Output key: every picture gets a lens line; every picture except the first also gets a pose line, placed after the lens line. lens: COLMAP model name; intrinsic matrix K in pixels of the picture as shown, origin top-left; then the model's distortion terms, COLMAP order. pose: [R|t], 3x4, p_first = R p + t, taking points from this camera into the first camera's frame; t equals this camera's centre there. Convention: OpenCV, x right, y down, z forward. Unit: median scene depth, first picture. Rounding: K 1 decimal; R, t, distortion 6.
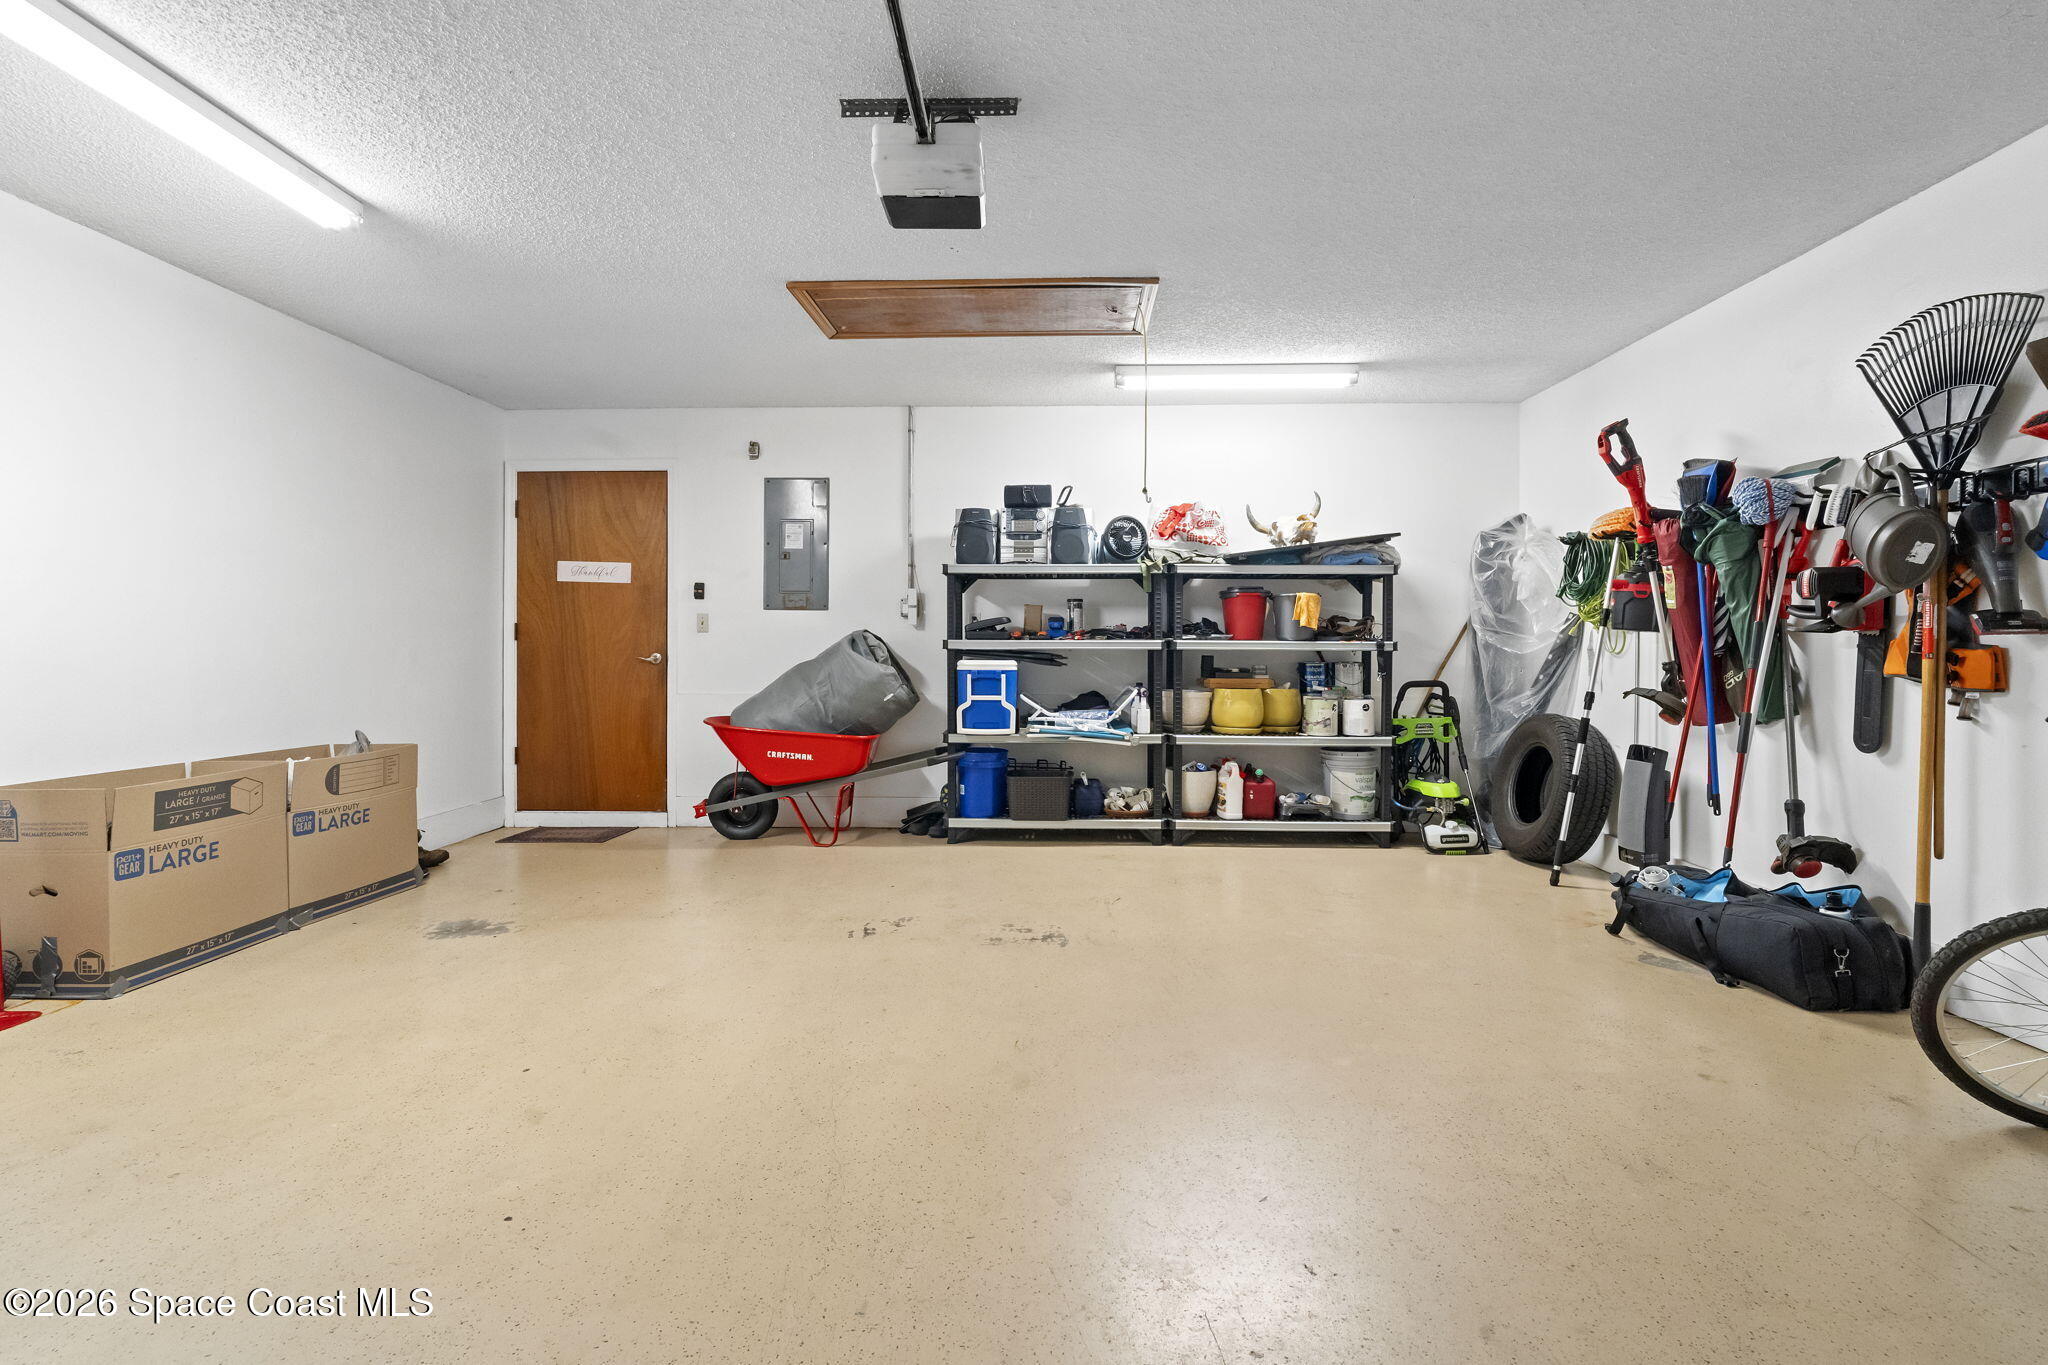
lens RADIAL K [[944.8, 0, 1018.8], [0, 944.8, 651.4], [0, 0, 1]] dist [-0.003491, 0.000005]
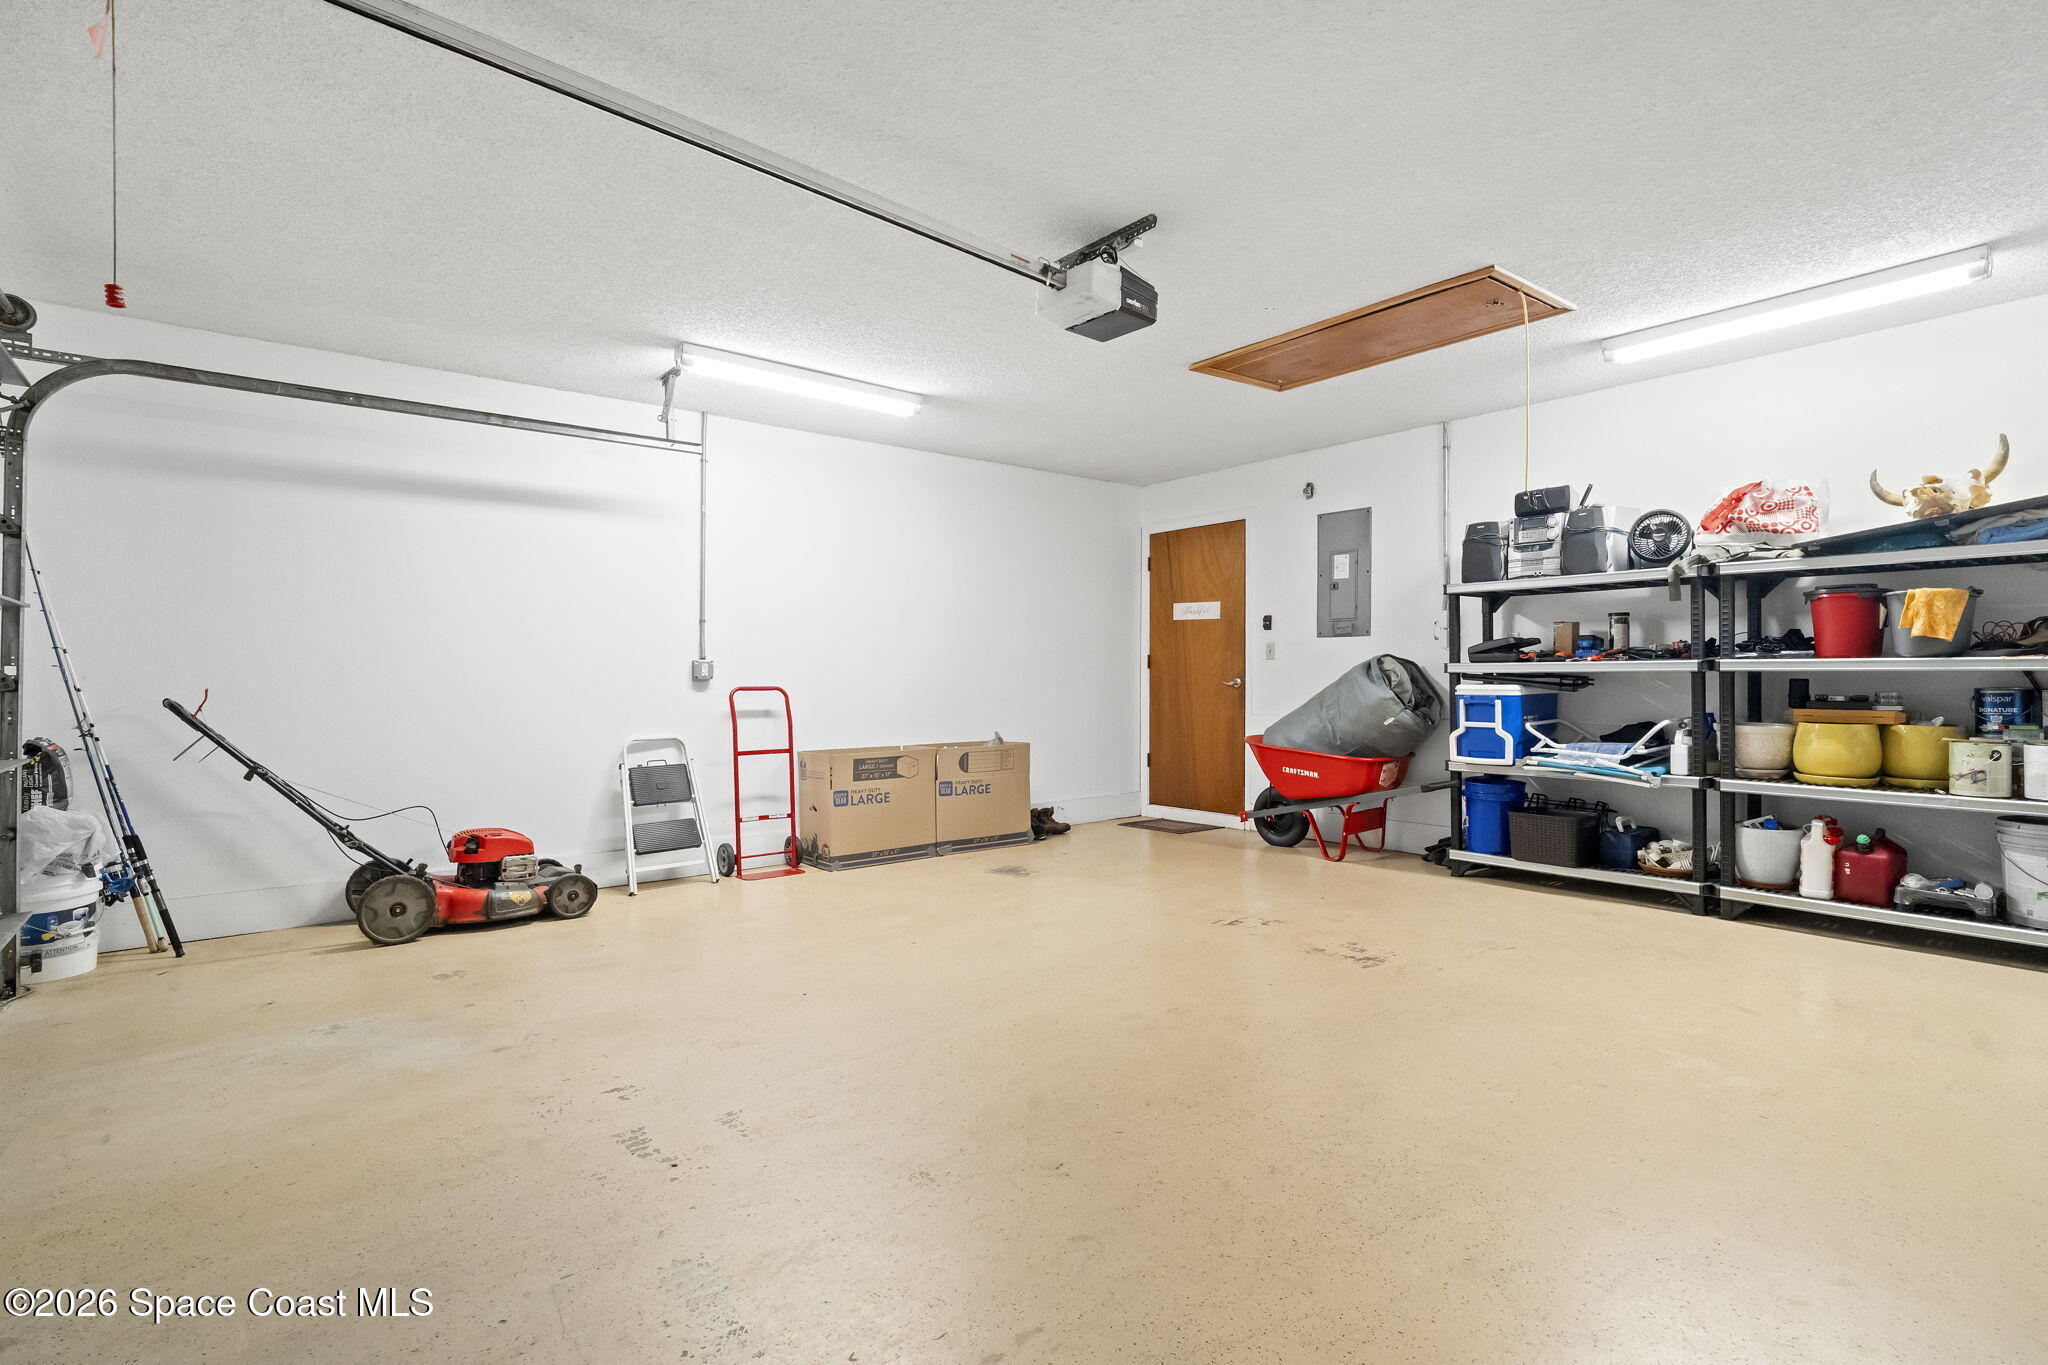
lens RADIAL K [[959.6, 0, 1029.2], [0, 959.6, 672.2], [0, 0, 1]] dist [-0.018857, 0.009930]
pose [[0.666308, -0.008504, -0.745628, 0.367341], [0.004958, 0.999963, -0.006975, 0.001440], [0.745660, 0.000951, 0.666326, 0.034662]]
